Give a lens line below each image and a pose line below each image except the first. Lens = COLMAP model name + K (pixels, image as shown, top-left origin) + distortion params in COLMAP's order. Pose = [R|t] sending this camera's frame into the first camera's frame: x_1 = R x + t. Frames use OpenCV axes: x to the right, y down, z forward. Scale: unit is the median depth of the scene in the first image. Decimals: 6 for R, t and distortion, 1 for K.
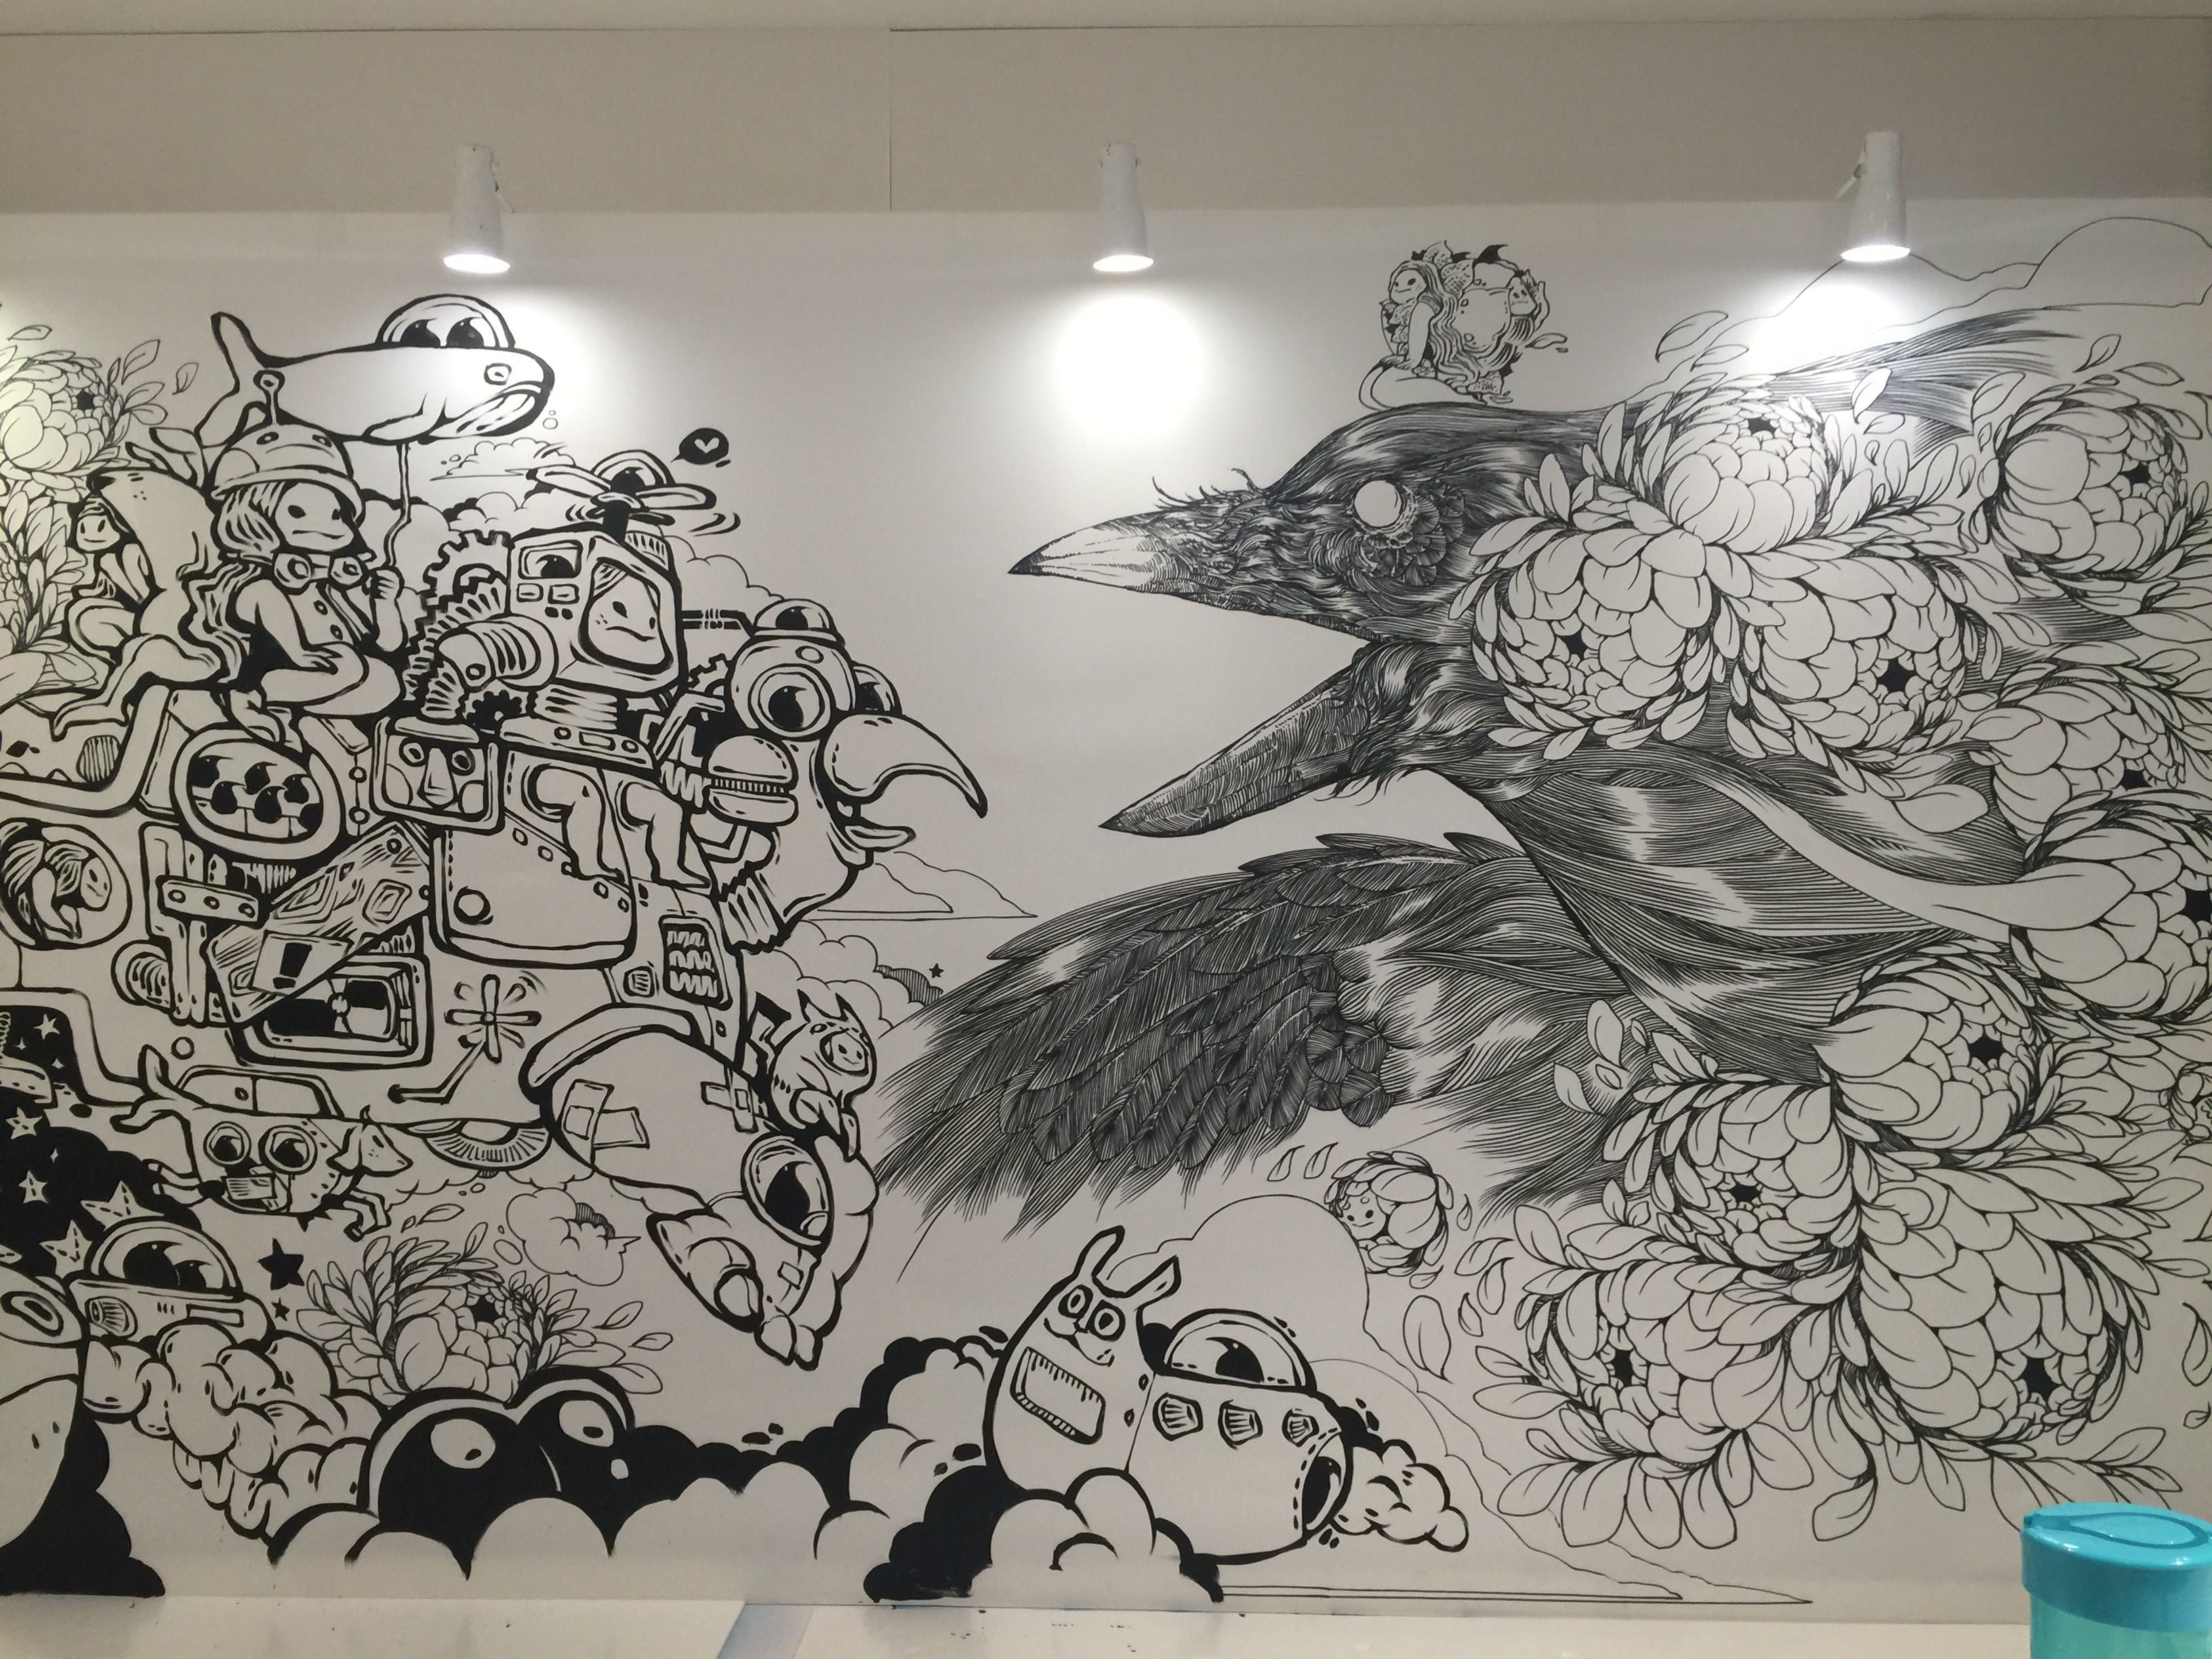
lens RADIAL K [[1887.3, 0, 1106.0], [0, 1887.3, 829.5], [0, 0, 1]] dist [0.073617, -0.045073]
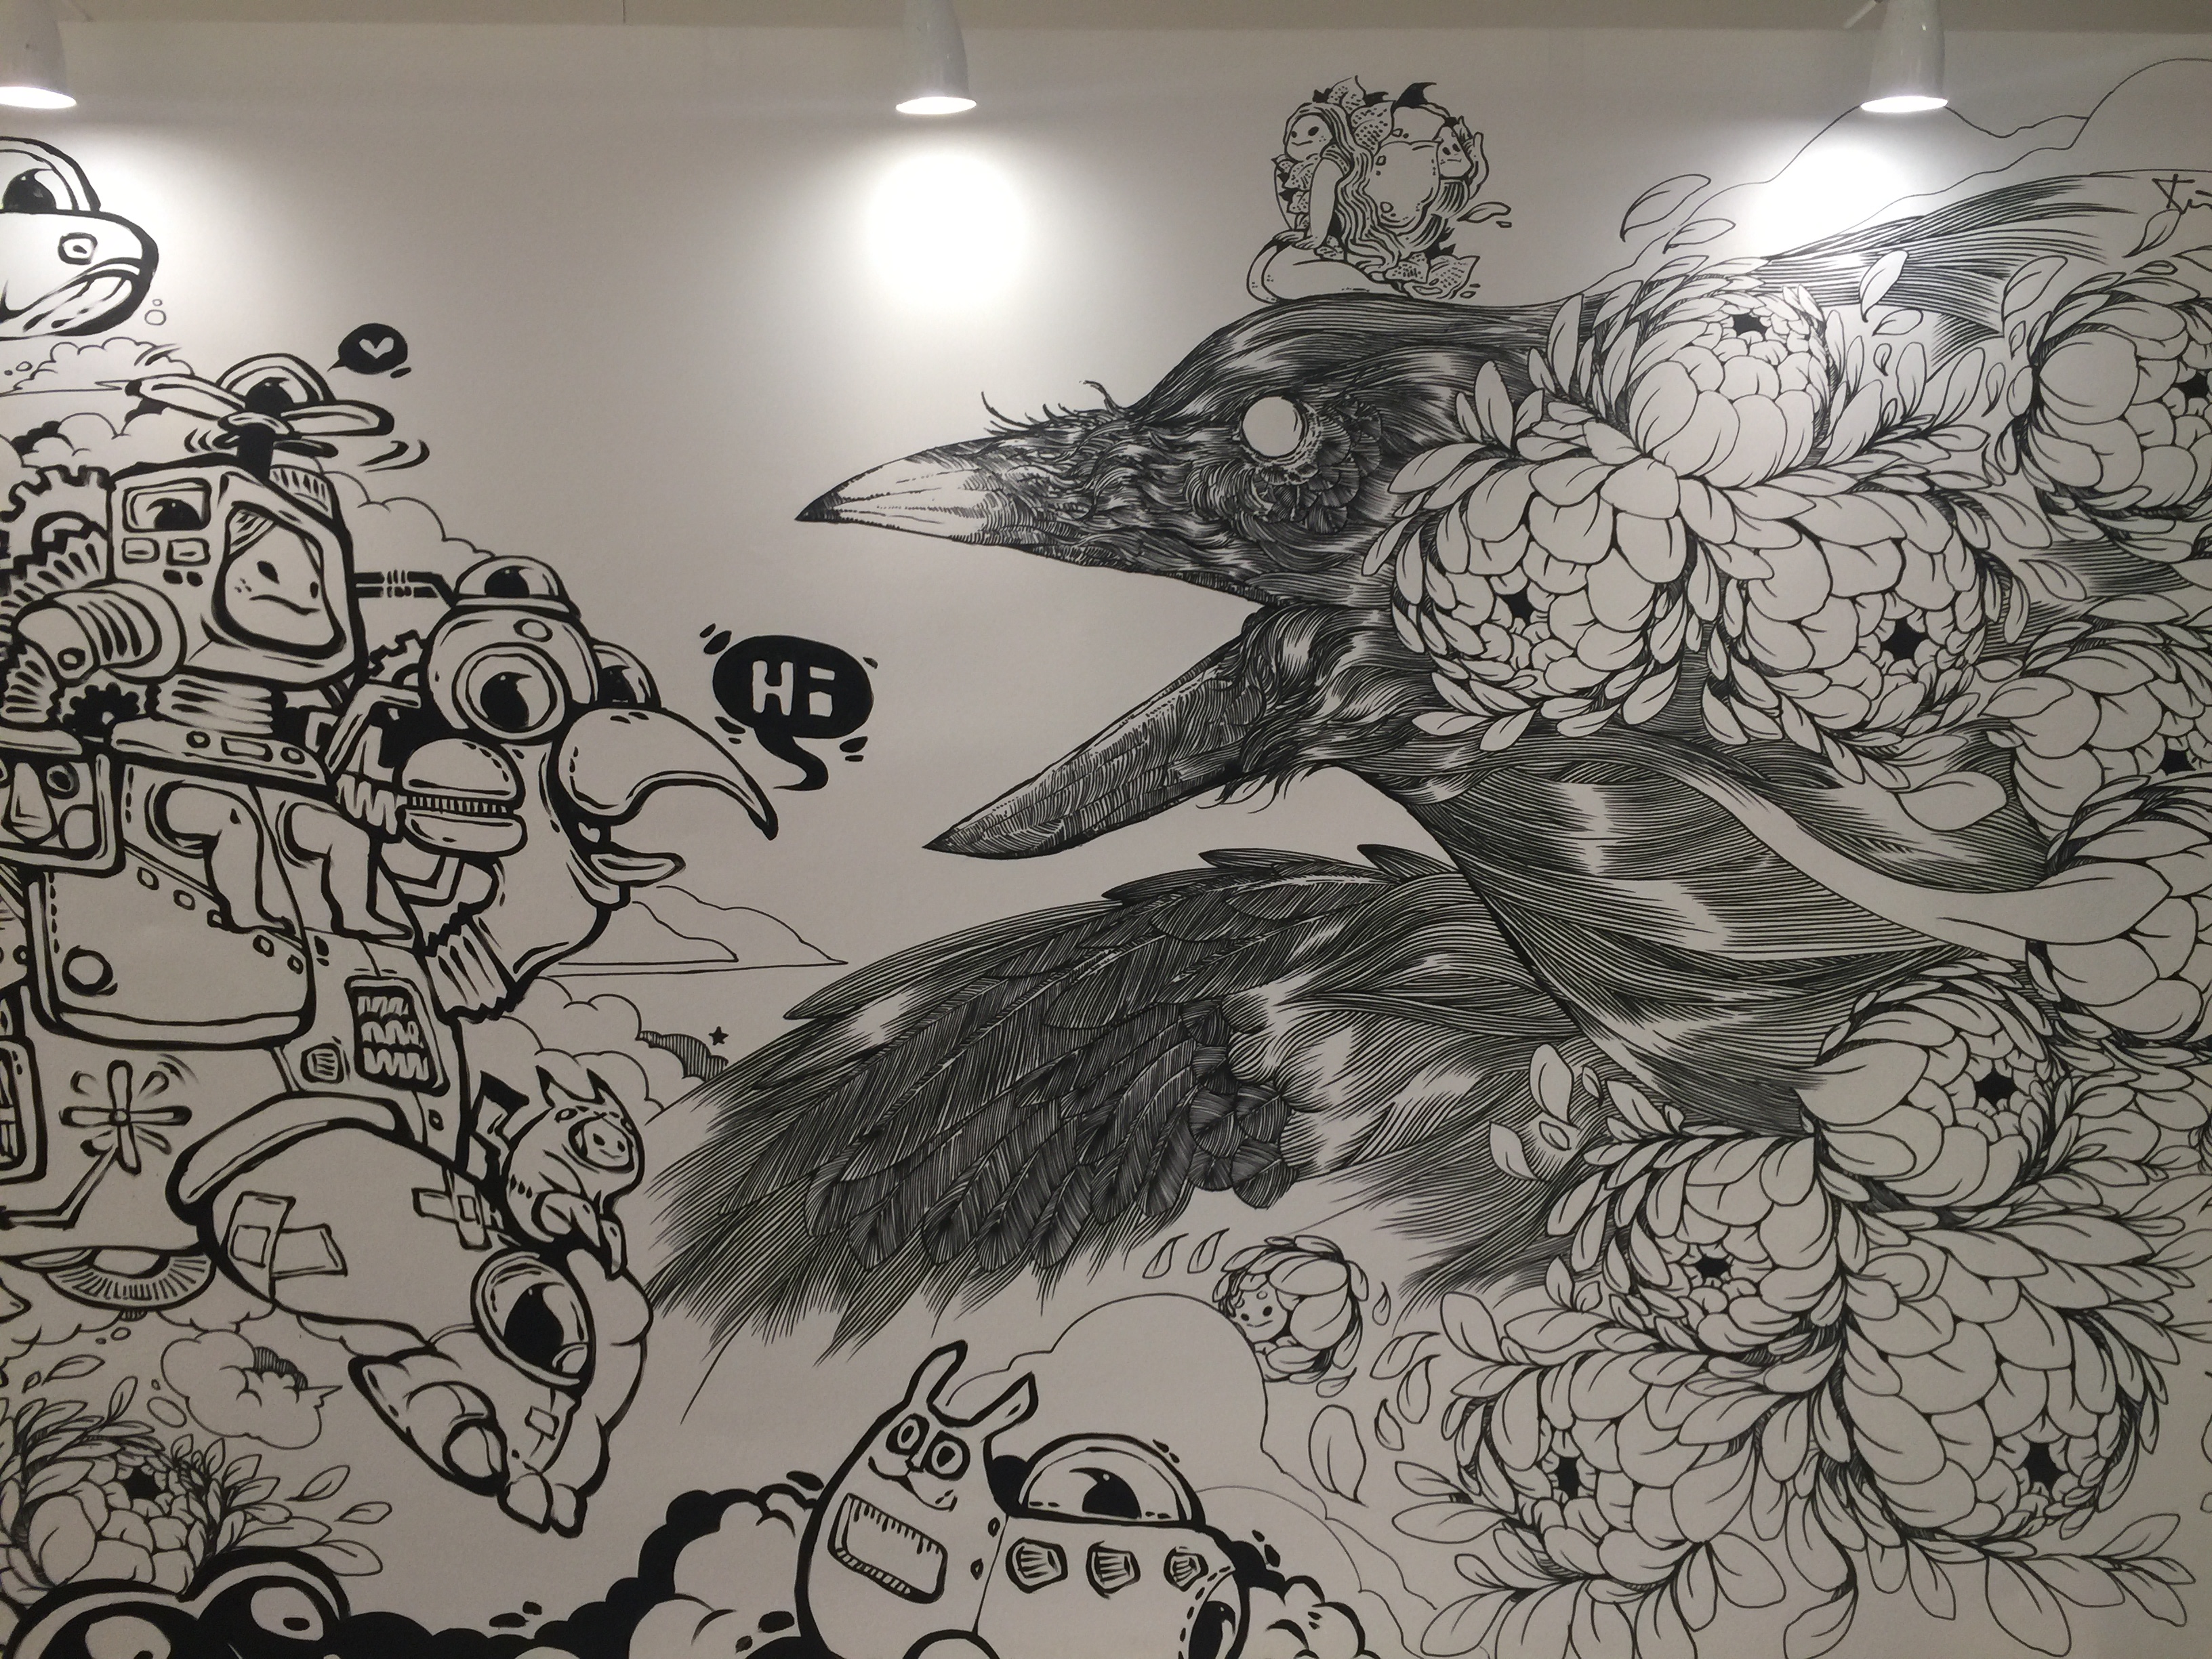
lens RADIAL K [[1887.3, 0, 1106.0], [0, 1887.3, 829.5], [0, 0, 1]] dist [0.073617, -0.045073]
pose [[0.995764, -0.022593, 0.089122, 0.001842], [0.022510, 0.999745, 0.001934, -0.008375], [-0.089143, 0.000080, 0.996019, 0.206274]]
